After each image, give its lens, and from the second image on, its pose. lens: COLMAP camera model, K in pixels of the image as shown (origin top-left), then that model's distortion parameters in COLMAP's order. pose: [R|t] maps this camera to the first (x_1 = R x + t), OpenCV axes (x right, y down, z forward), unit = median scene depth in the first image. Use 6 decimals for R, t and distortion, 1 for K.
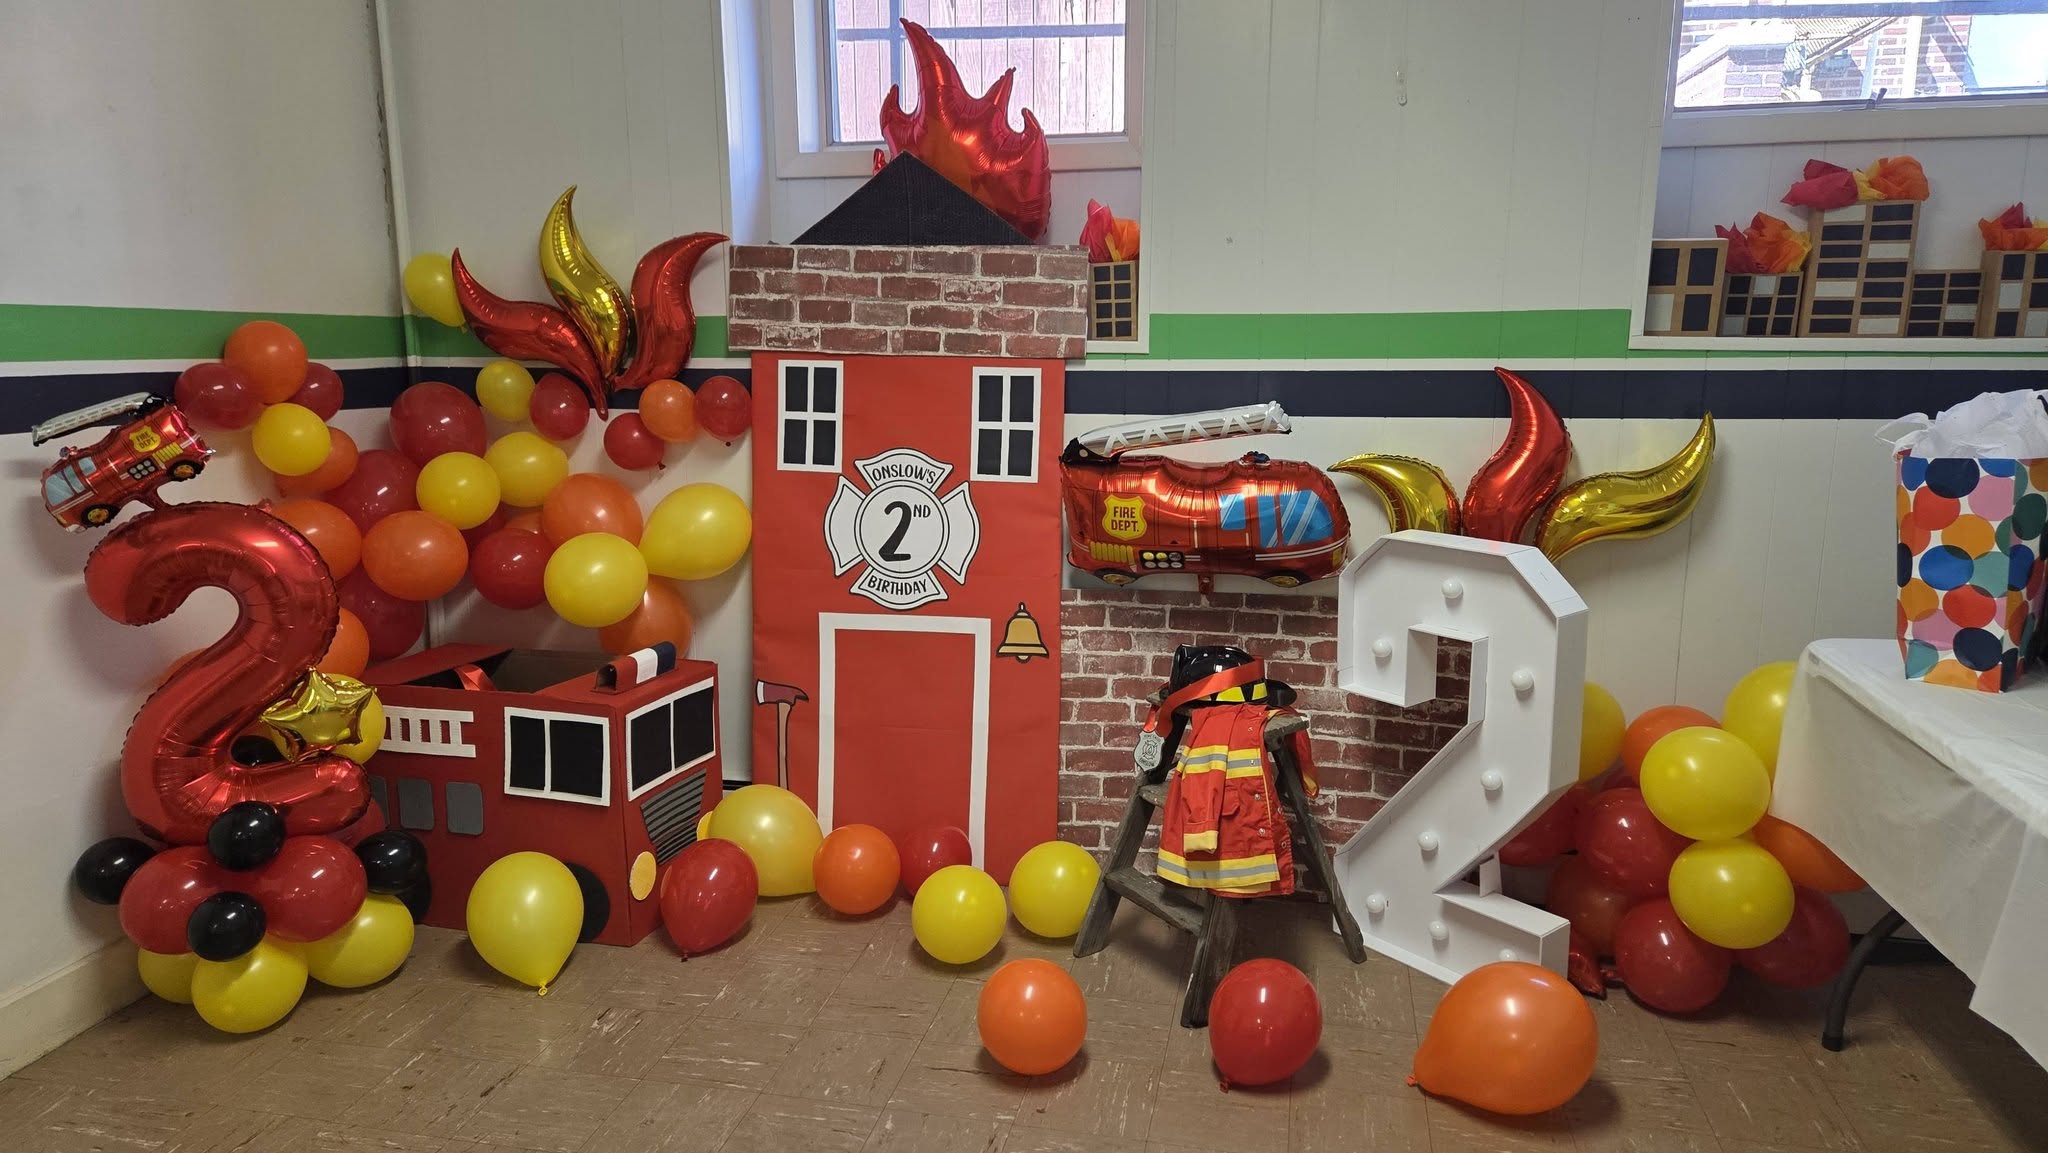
lens RADIAL K [[1399.4, 0, 999.4], [0, 1399.4, 581.6], [0, 0, 1]] dist [0.114878, -0.108403]
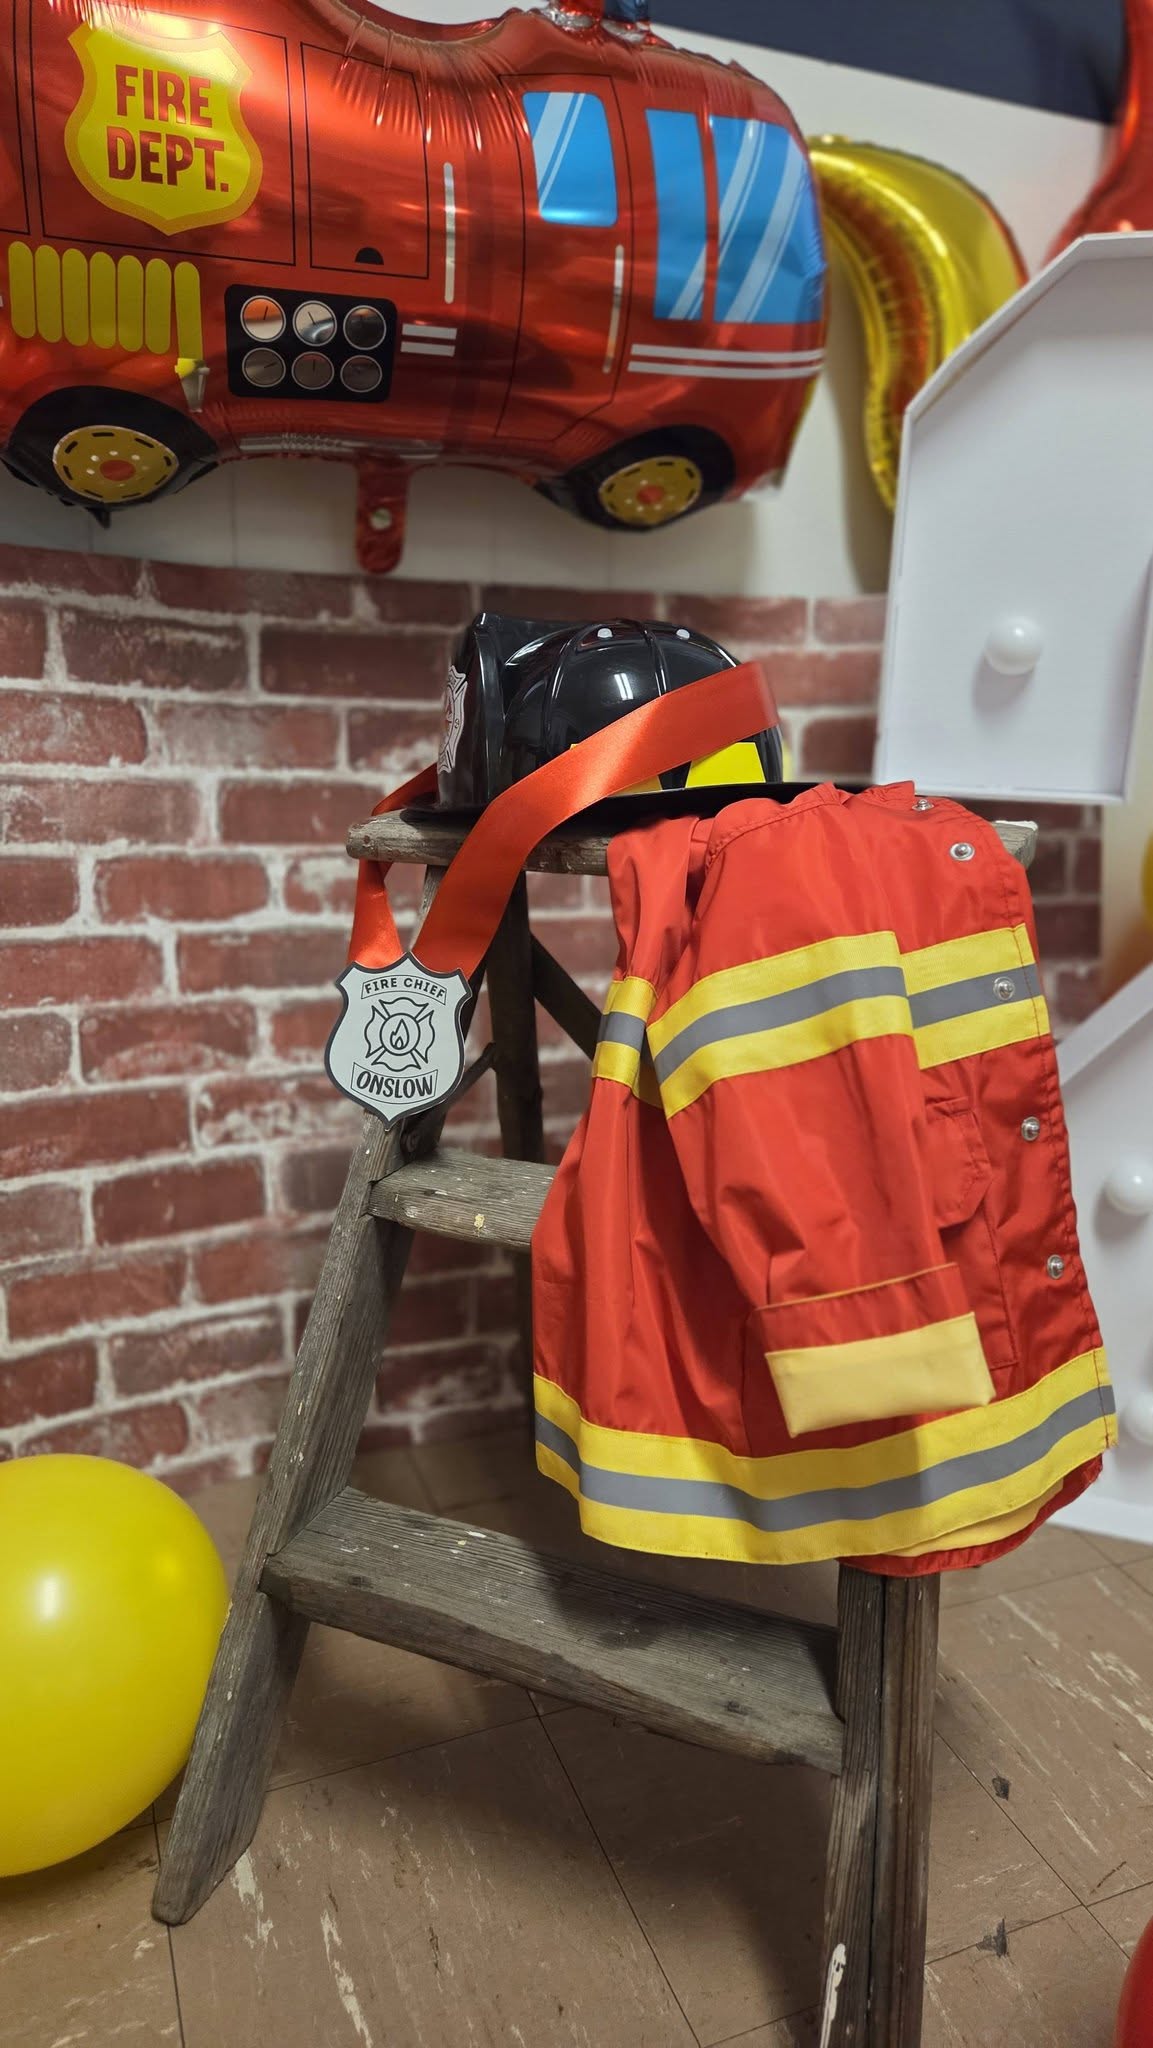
lens RADIAL K [[1365.0, 0, 615.5], [0, 1365.0, 1022.1], [0, 0, 1]] dist [0.034611, -0.001590]
pose [[0.805945, -0.108826, 0.581902, -0.004879], [0.079324, 0.993946, 0.076019, 0.090988], [-0.586652, -0.015109, 0.809698, 0.693493]]
